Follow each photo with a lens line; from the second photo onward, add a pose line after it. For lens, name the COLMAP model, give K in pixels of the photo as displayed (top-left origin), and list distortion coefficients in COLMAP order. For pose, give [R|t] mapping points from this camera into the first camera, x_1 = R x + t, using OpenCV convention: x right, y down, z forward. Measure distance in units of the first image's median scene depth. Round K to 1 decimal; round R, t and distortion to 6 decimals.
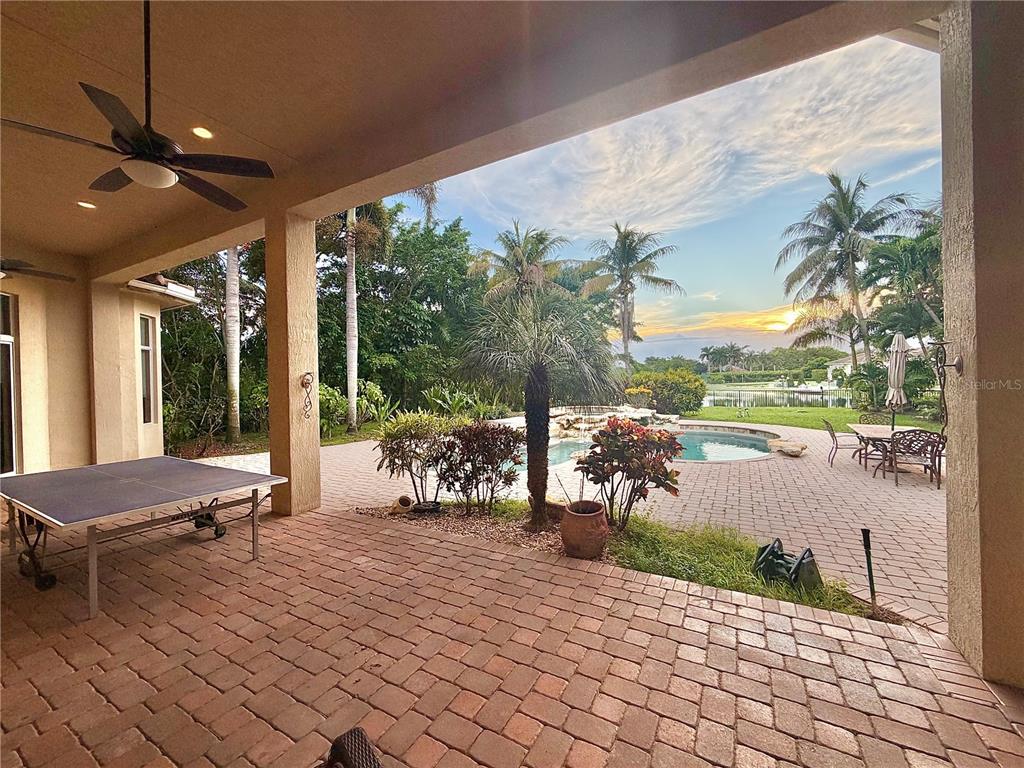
lens RADIAL K [[407.1, 0, 508.8], [0, 407.1, 383.5], [0, 0, 1]] dist [0.000621, -0.000054]
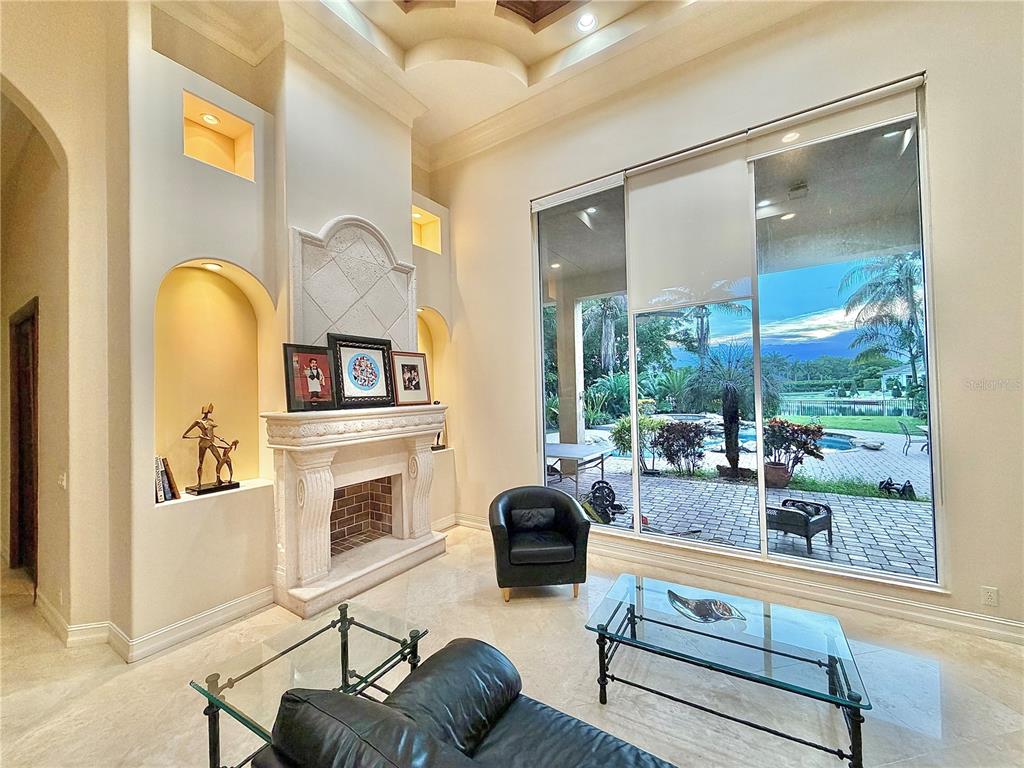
lens RADIAL K [[407.1, 0, 508.8], [0, 407.1, 383.5], [0, 0, 1]] dist [0.000621, -0.000054]
pose [[0.997351, -0.004340, -0.072613, -0.059771], [0.002491, 0.999671, -0.025538, -0.001417], [0.072700, 0.025289, 0.997033, -0.064169]]
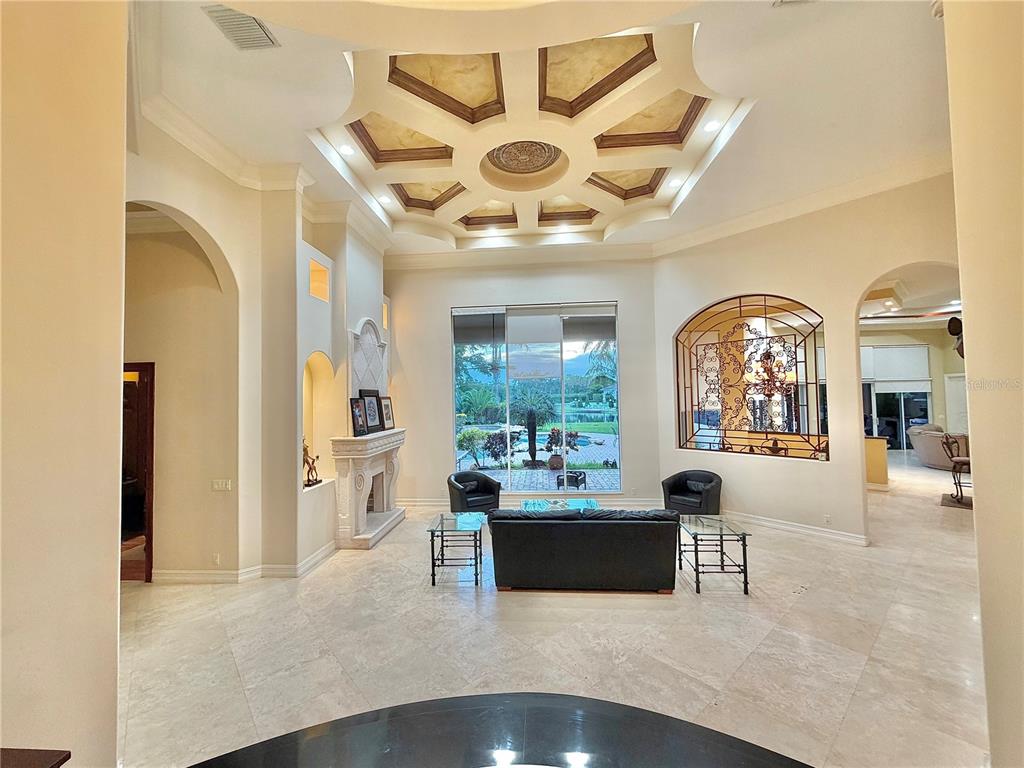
lens RADIAL K [[407.1, 0, 508.8], [0, 407.1, 383.5], [0, 0, 1]] dist [0.000621, -0.000054]
pose [[0.904066, 0.015799, 0.427101, -0.097871], [0.005759, 0.998775, -0.049136, -0.006360], [-0.427354, 0.046882, 0.902868, -0.111528]]
